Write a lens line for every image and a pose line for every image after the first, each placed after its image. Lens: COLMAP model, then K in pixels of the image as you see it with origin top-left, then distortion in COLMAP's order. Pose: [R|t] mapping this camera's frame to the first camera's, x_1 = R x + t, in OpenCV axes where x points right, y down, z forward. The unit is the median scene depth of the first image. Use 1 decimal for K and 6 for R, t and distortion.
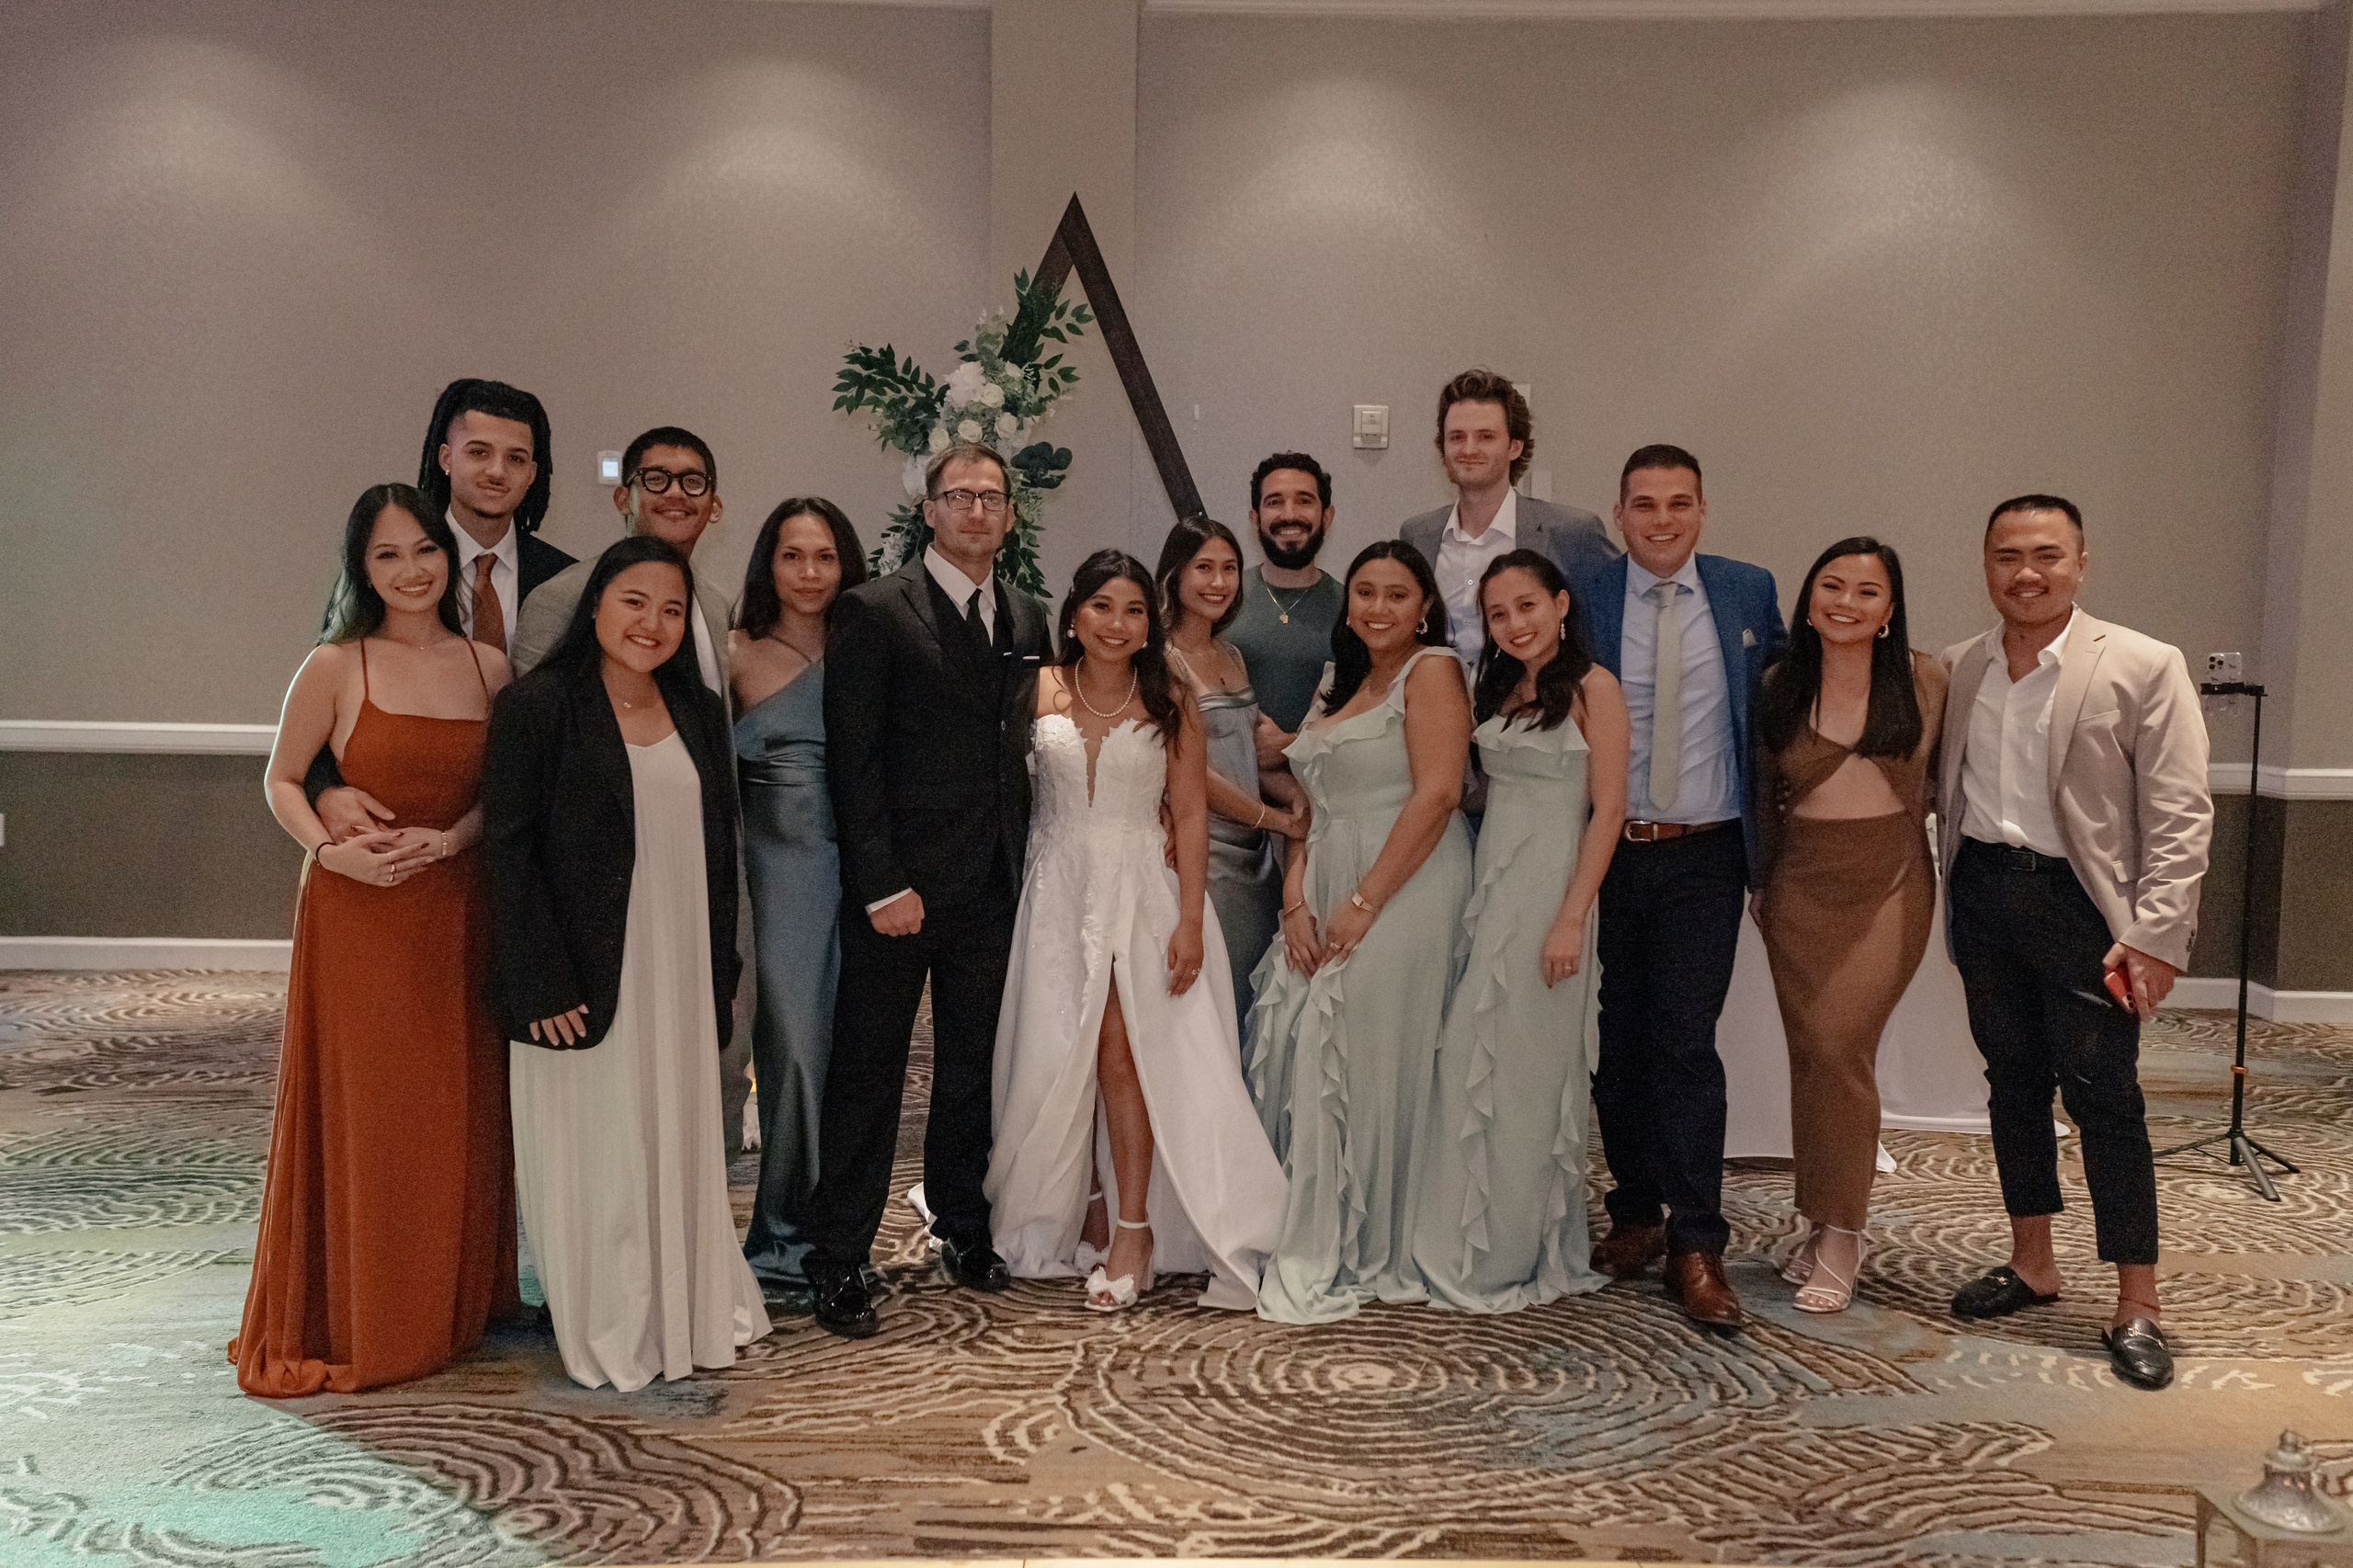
lens RADIAL K [[2348.9, 0, 1176.5], [0, 2348.9, 784.0], [0, 0, 1]] dist [0.120020, 0.119254]
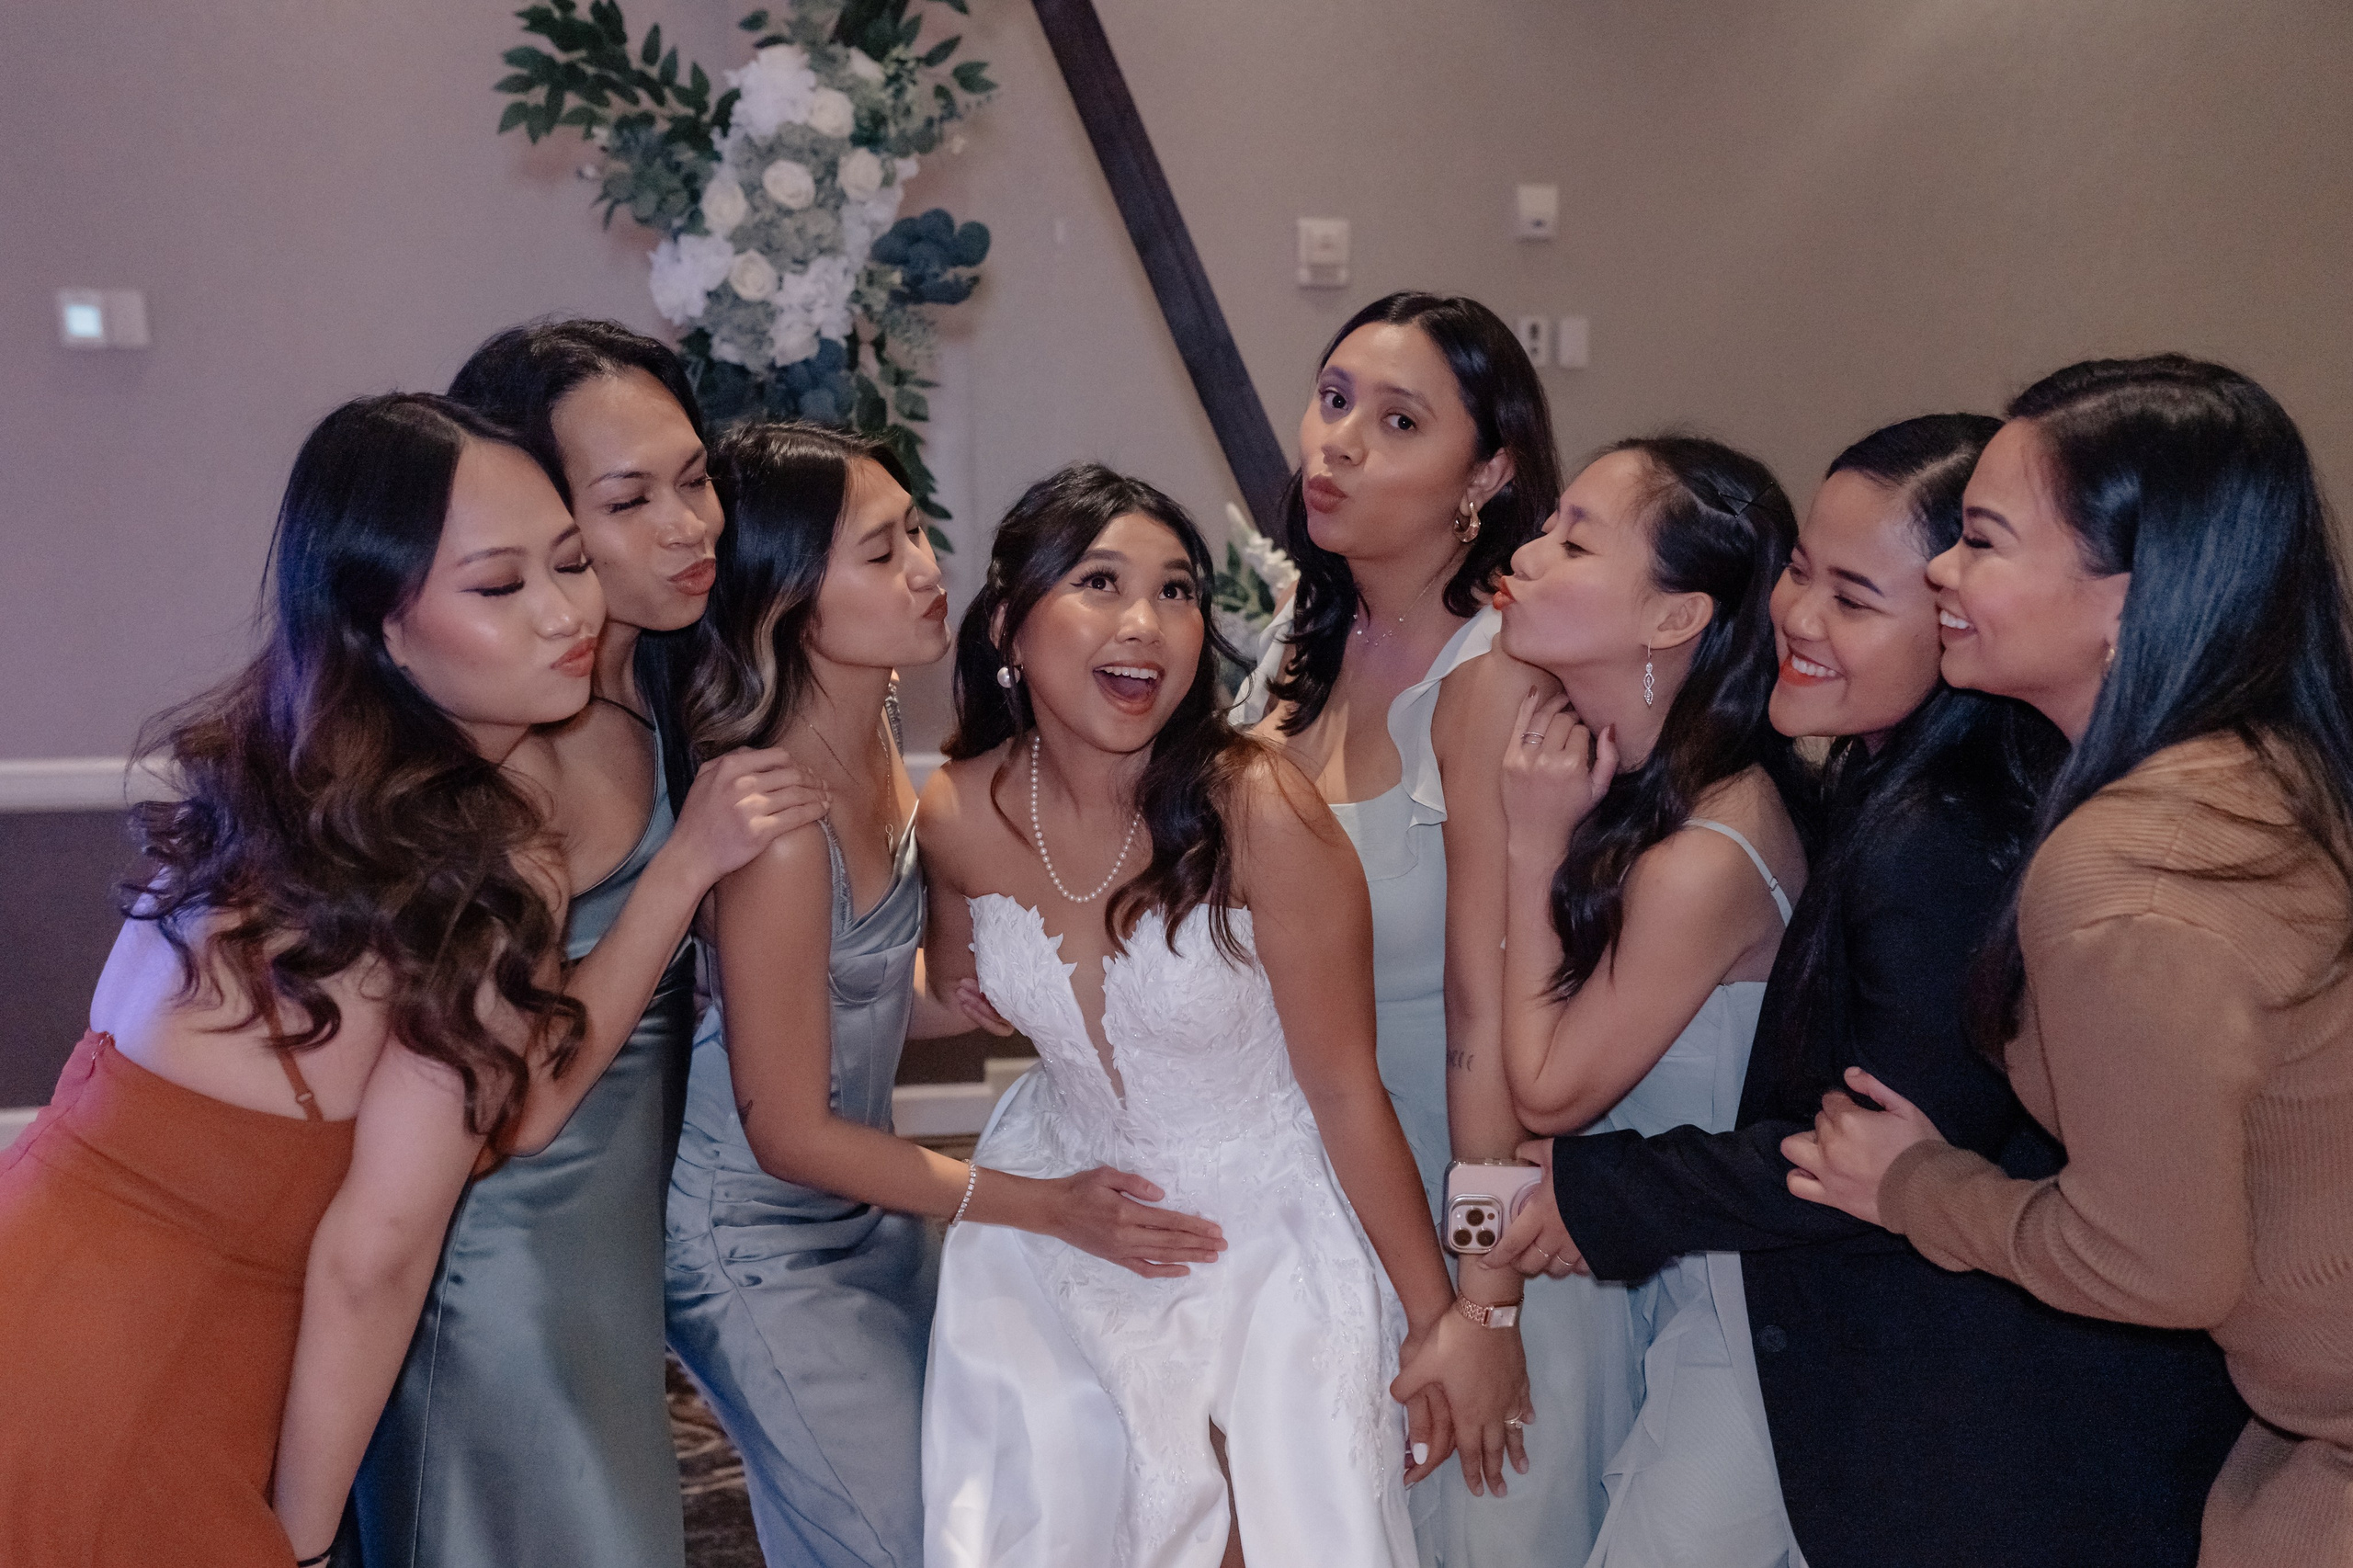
lens RADIAL K [[2348.9, 0, 1176.5], [0, 2348.9, 784.0], [0, 0, 1]] dist [0.120020, 0.119254]
pose [[0.988316, -0.037528, 0.147730, -0.085292], [0.032952, 0.998902, 0.033299, -0.037770], [-0.148817, -0.028042, 0.988467, 0.489355]]
